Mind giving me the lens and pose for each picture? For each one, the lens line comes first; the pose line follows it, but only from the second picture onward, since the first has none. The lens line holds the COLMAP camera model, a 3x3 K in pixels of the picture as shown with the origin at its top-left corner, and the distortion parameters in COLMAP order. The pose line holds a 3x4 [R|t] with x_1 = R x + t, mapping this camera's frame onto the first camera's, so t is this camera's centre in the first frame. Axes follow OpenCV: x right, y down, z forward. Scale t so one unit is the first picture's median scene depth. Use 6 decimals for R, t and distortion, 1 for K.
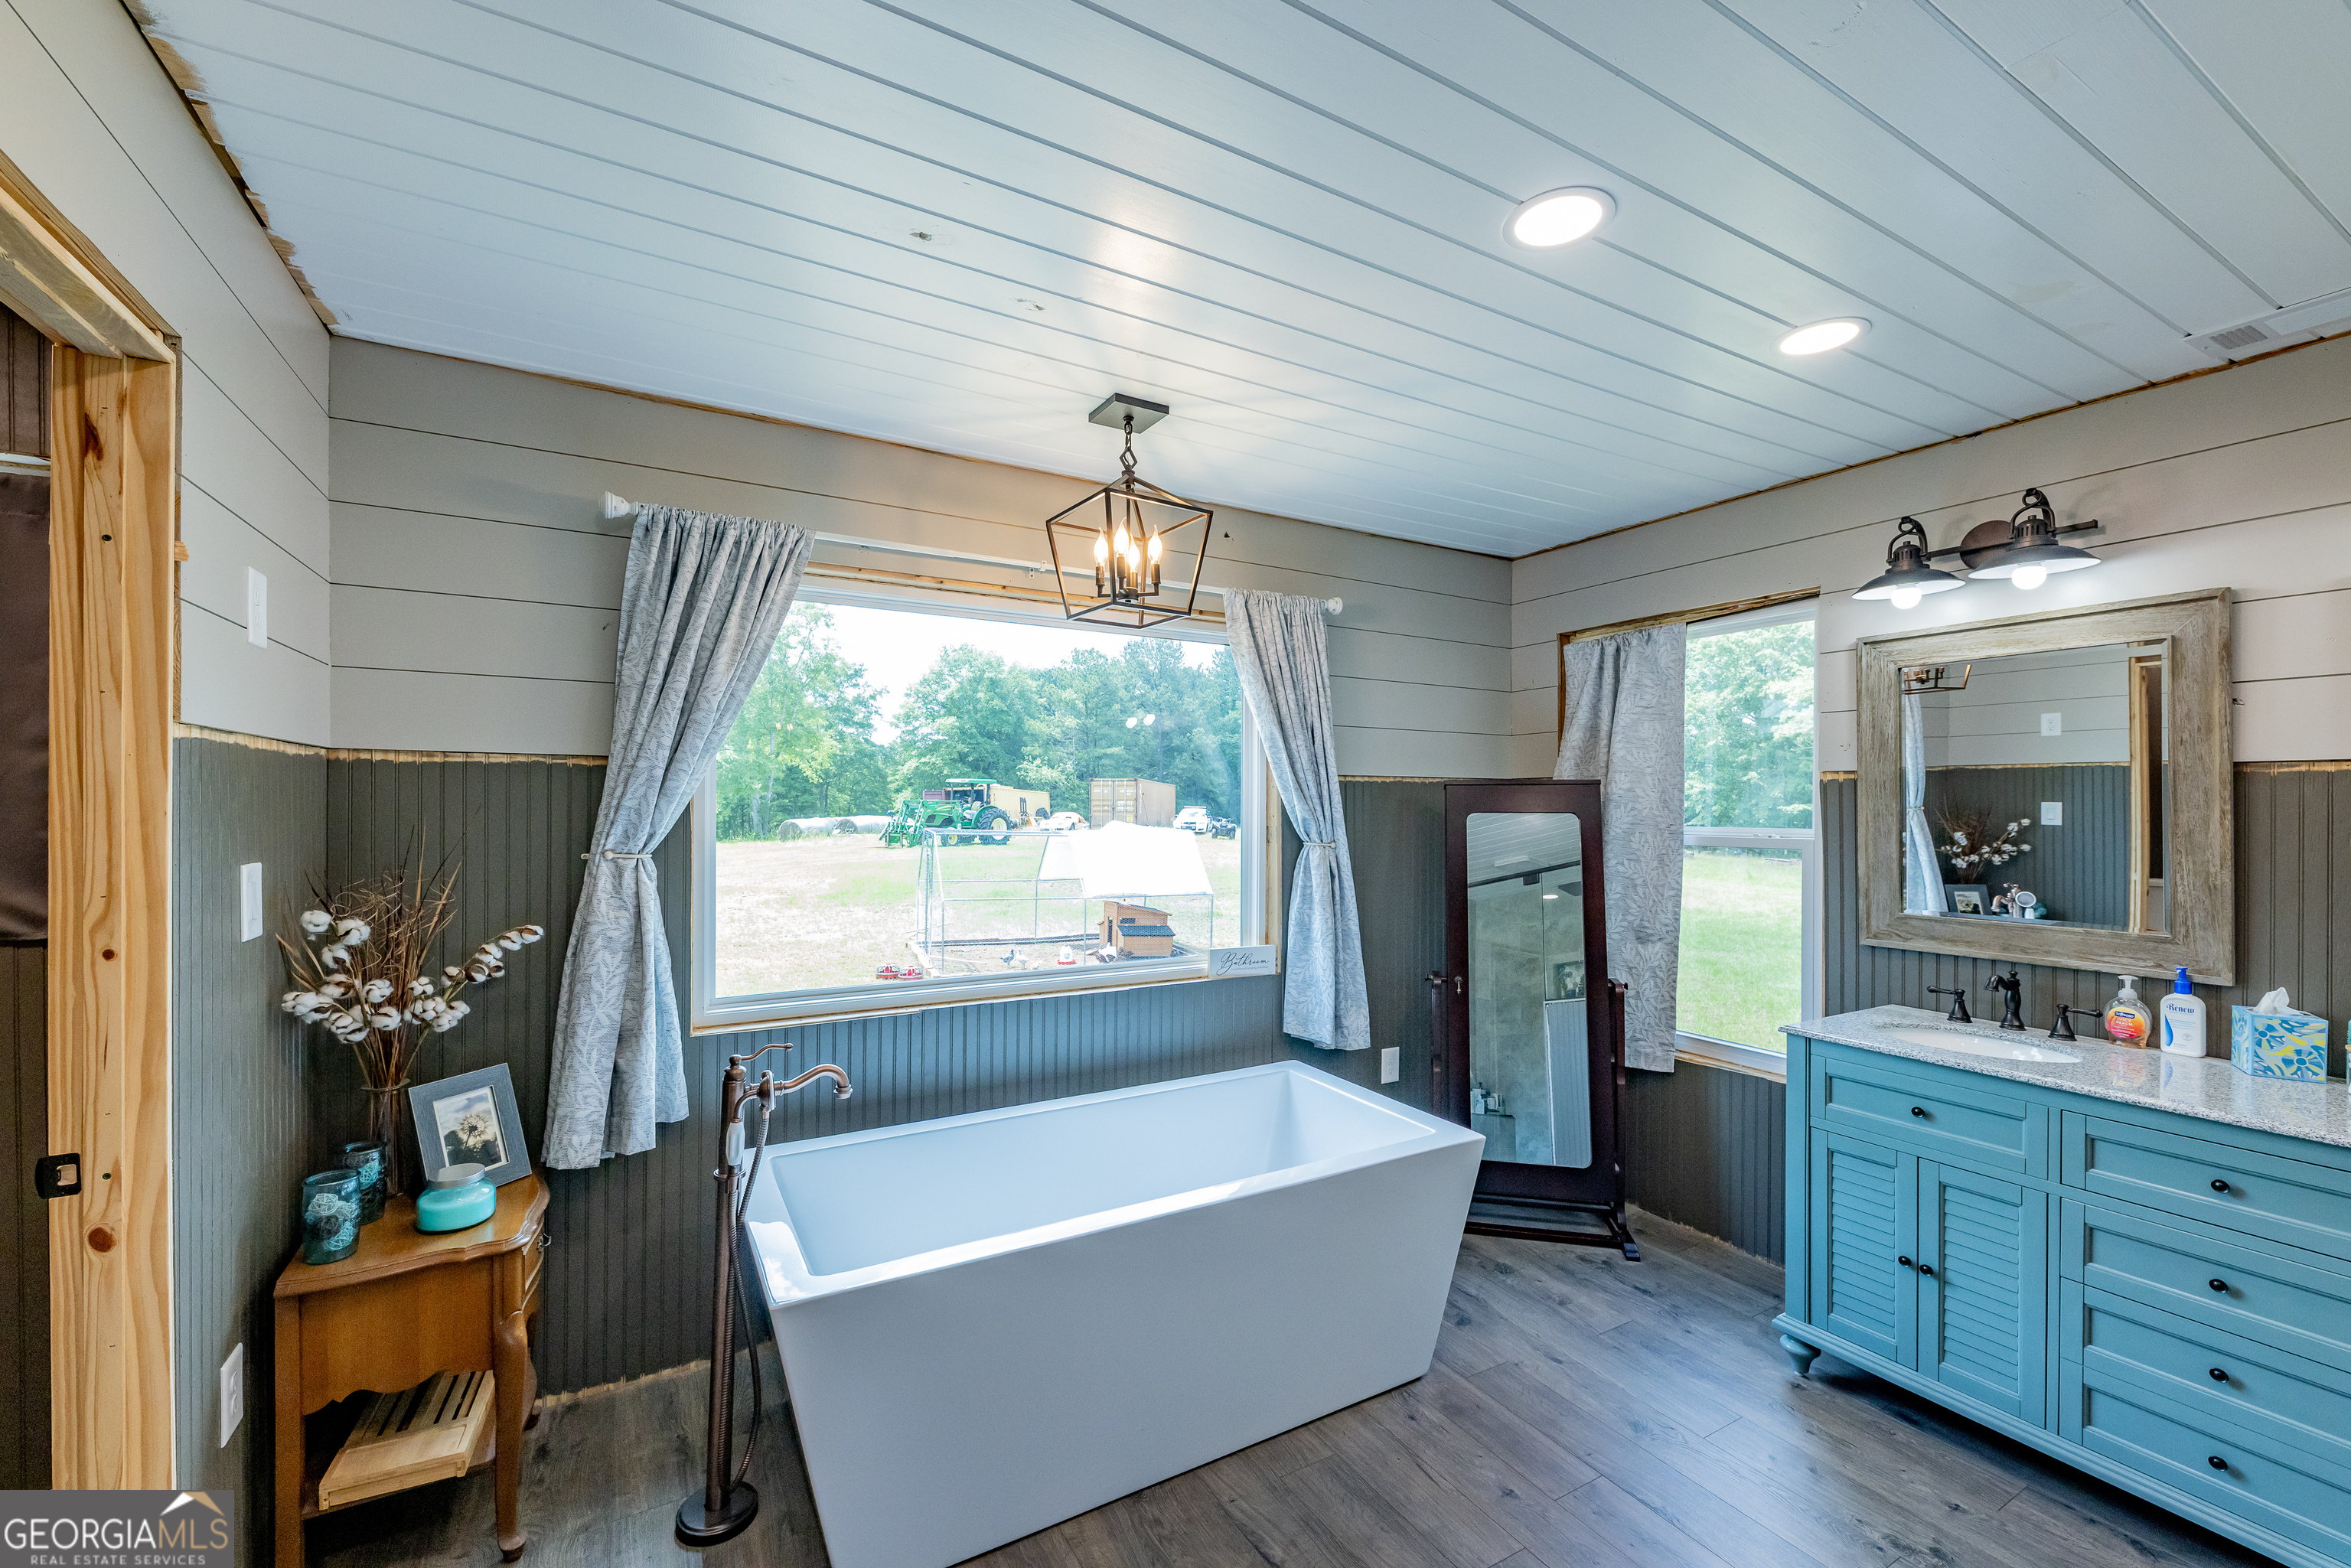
lens RADIAL K [[942.7, 0, 1163.3], [0, 942.7, 797.8], [0, 0, 1]] dist [0.008324, -0.004014]
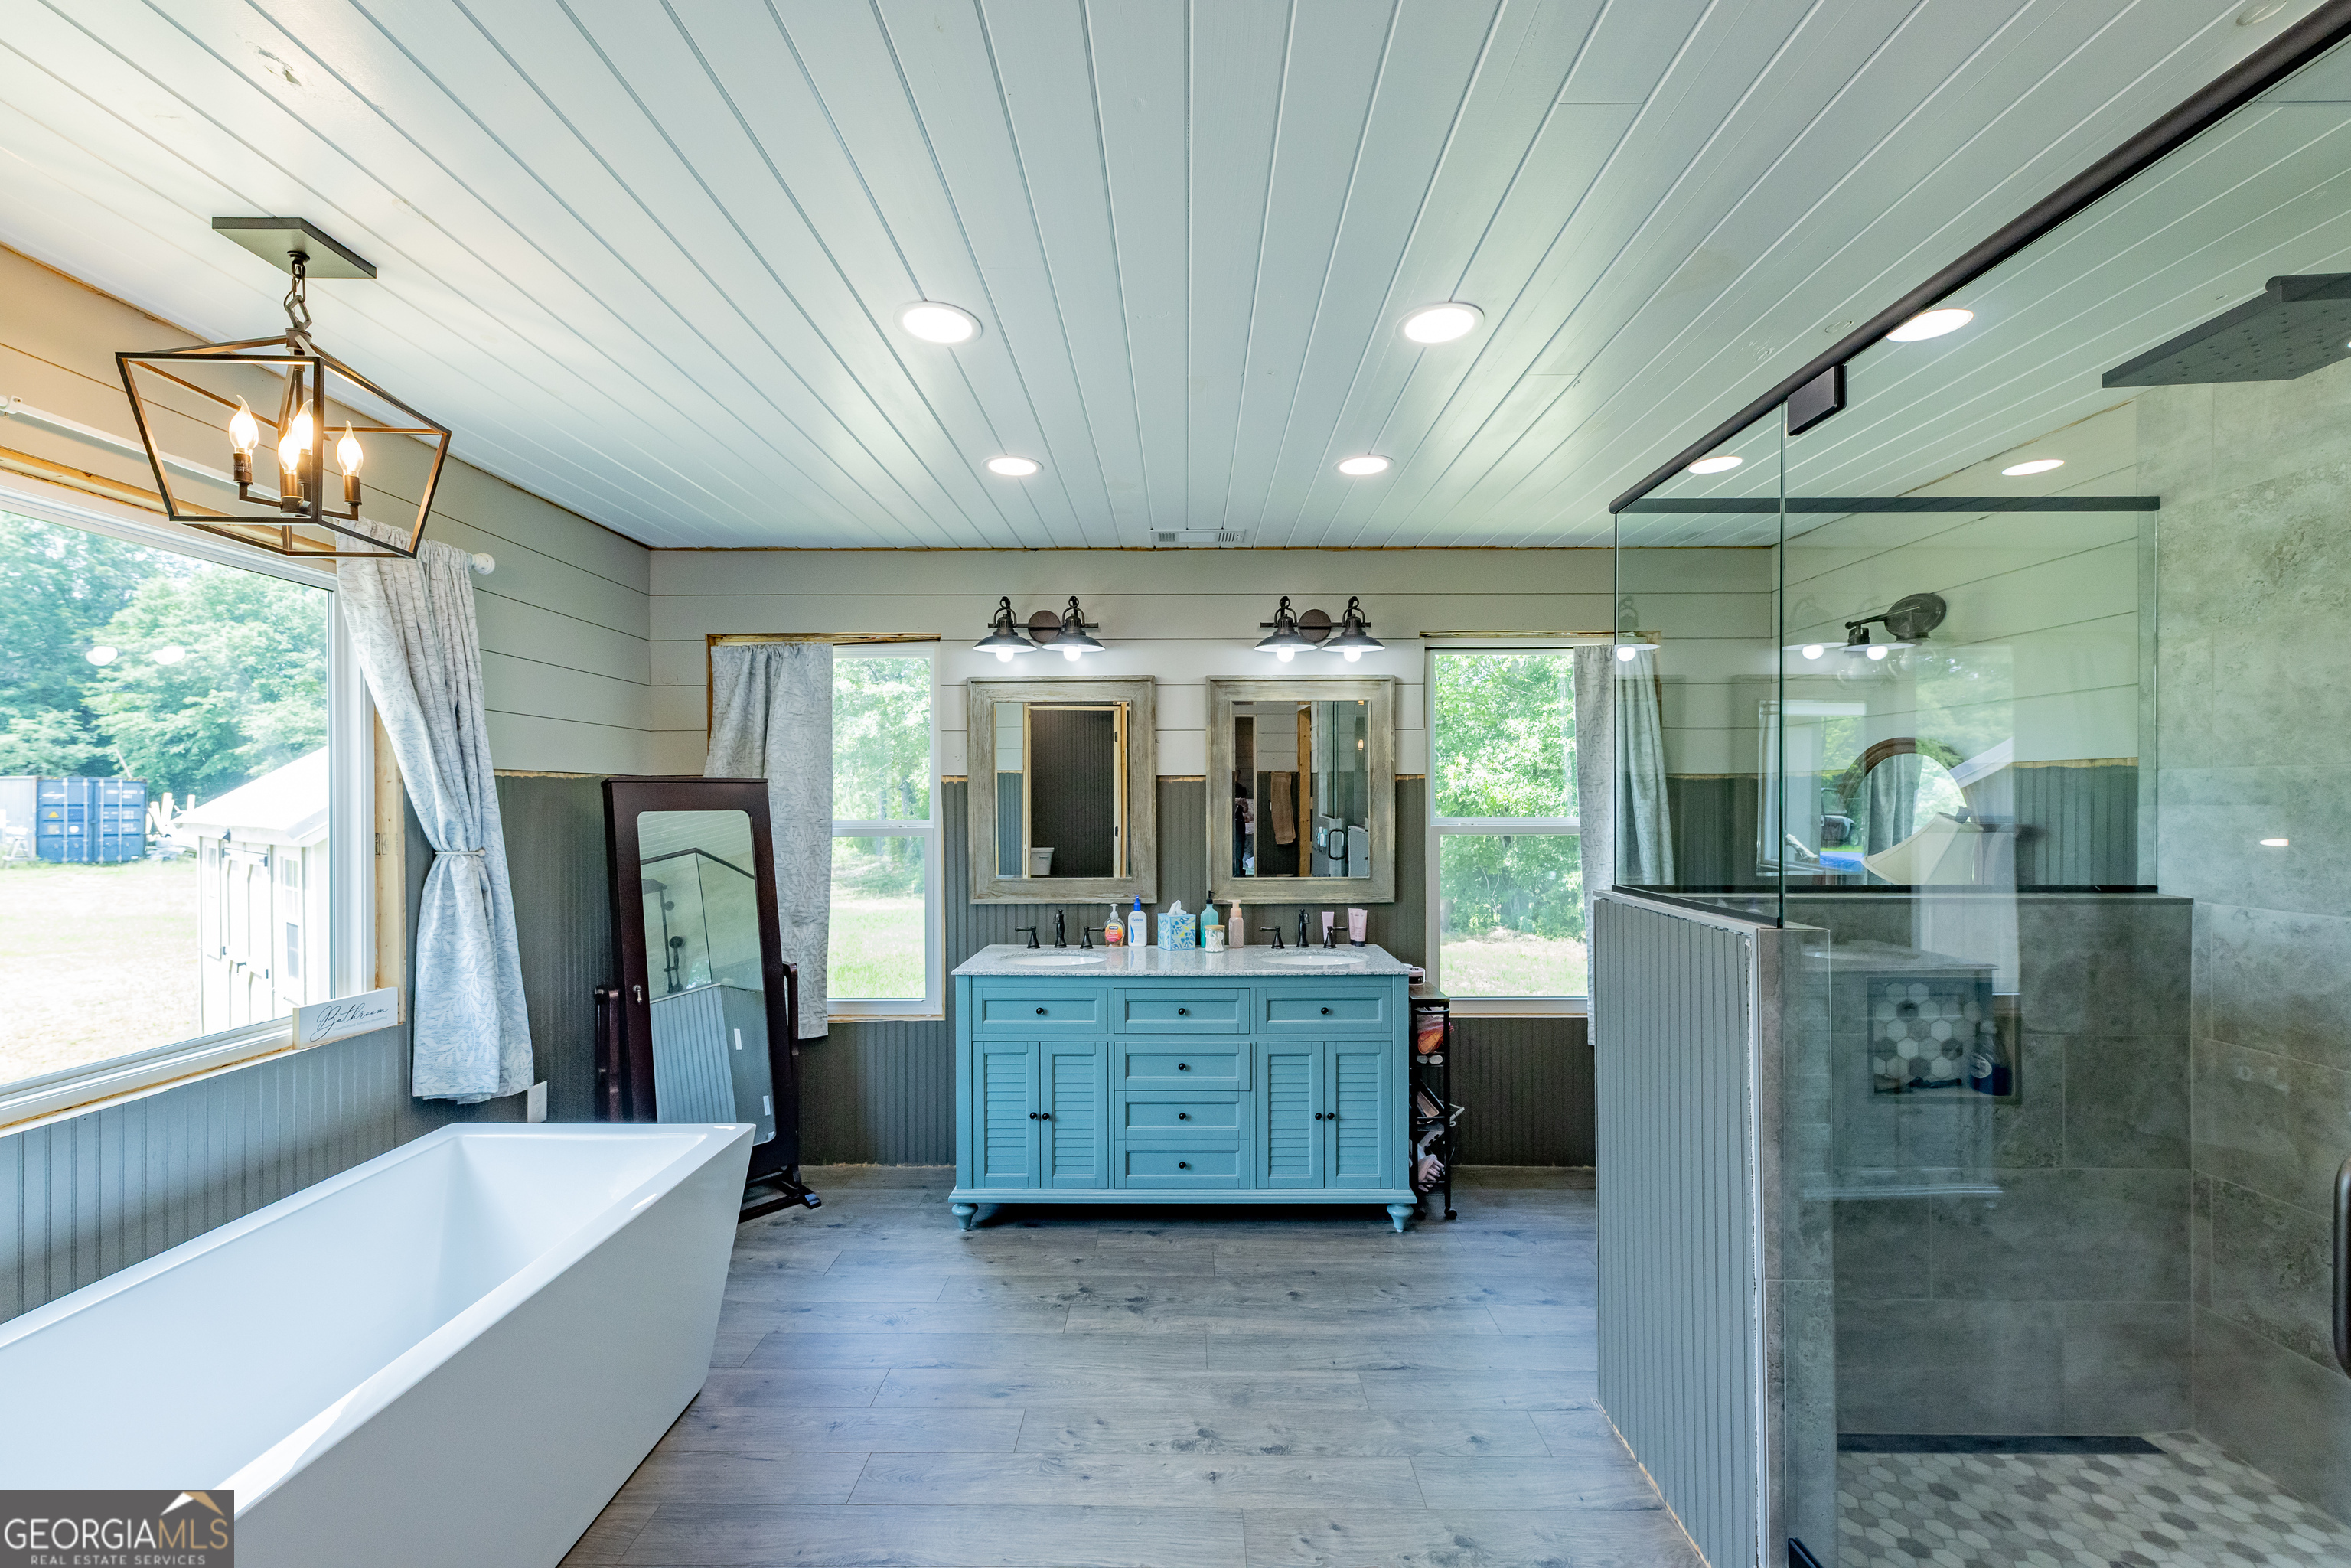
lens RADIAL K [[945.3, 0, 1176.0], [0, 945.3, 794.8], [0, 0, 1]] dist [0.009772, 0.000042]
pose [[0.496265, -0.000125, 0.868171, -0.286559], [-0.000652, 1.000000, 0.000517, -0.002133], [-0.868171, -0.000823, 0.496265, 0.072319]]
